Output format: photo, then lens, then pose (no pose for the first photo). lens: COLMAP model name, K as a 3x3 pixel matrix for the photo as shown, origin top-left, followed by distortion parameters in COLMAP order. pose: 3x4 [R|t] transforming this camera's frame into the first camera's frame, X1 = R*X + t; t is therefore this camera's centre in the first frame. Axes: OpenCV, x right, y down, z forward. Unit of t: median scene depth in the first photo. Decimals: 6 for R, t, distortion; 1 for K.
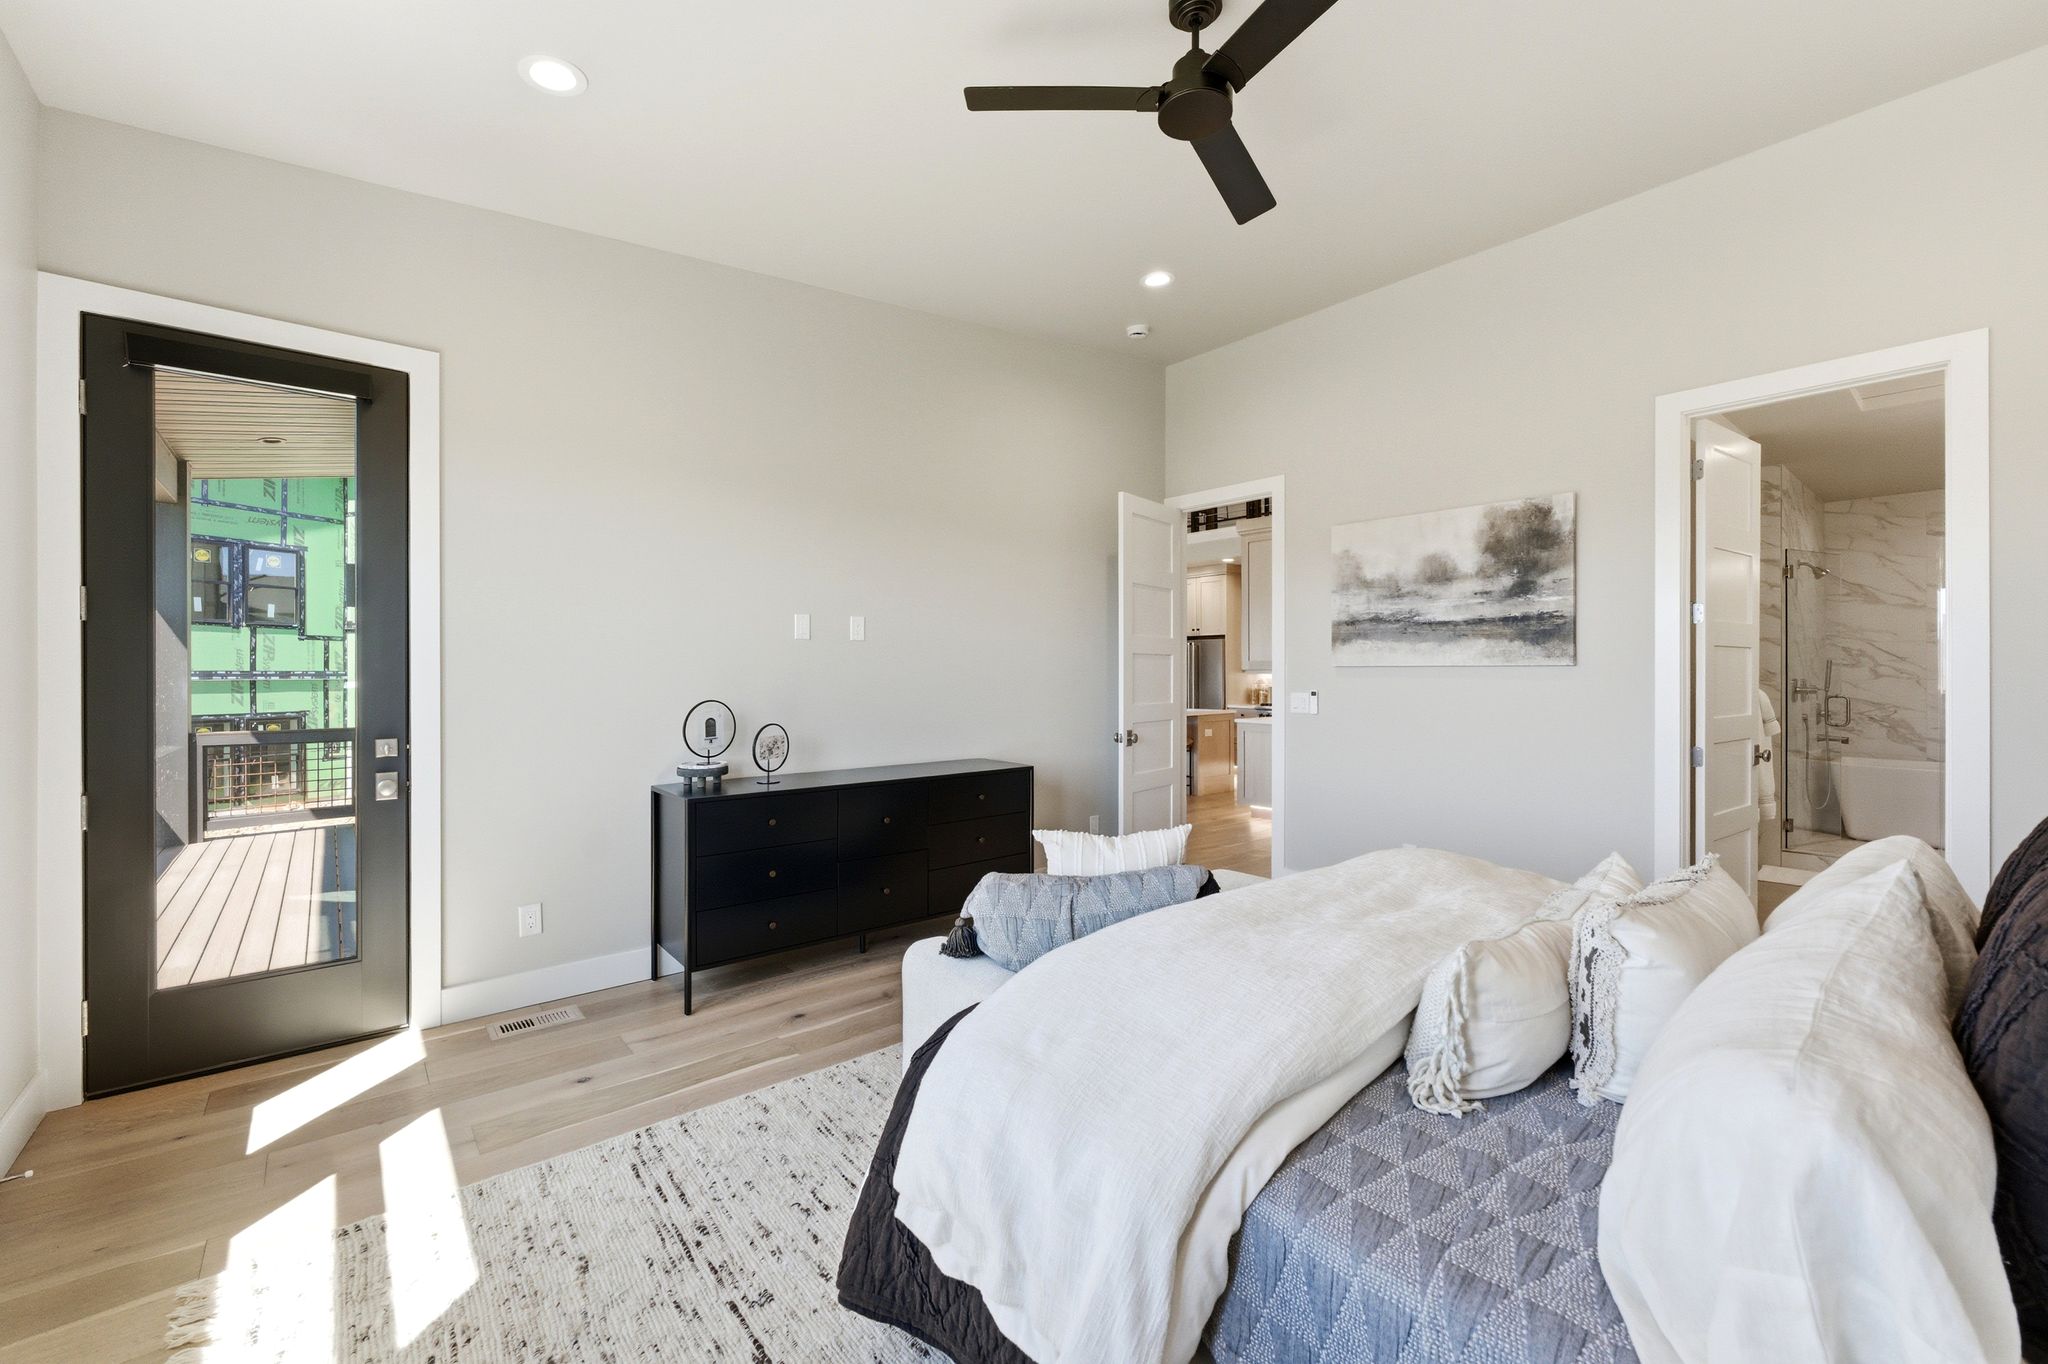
lens RADIAL K [[834.5, 0, 1025.6], [0, 834.5, 680.3], [0, 0, 1]] dist [0.001692, -0.003039]
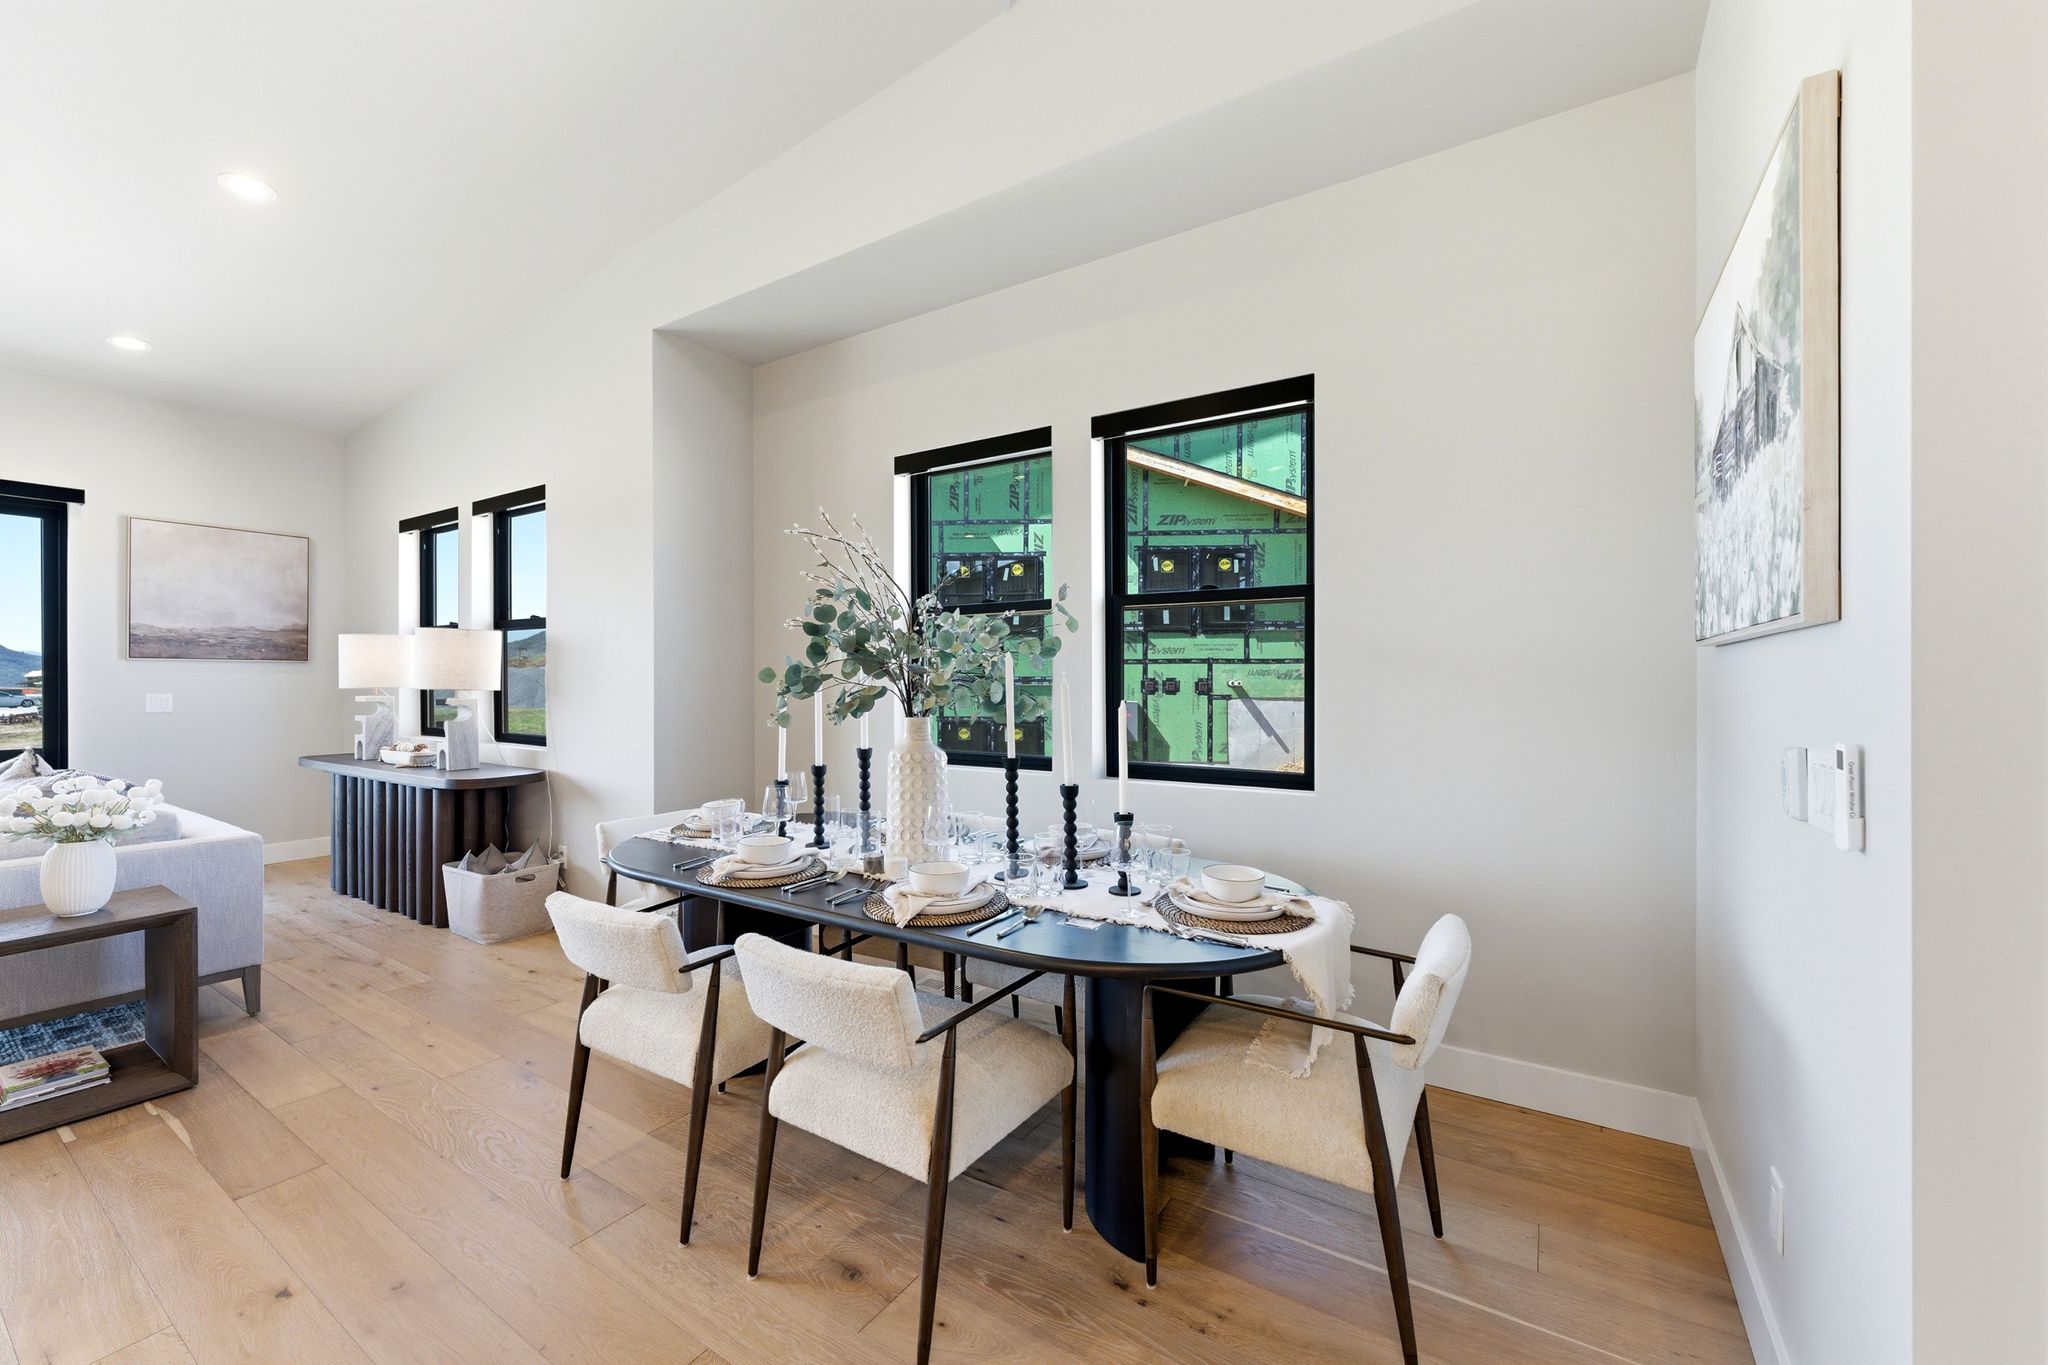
lens RADIAL K [[834.5, 0, 1022.0], [0, 834.5, 678.0], [0, 0, 1]] dist [0.001692, -0.003039]
pose [[0.283796, 0.004514, -0.958874, 0.085608], [-0.004303, 0.999985, 0.003434, -0.012504], [0.958875, 0.003152, 0.283812, 0.704498]]
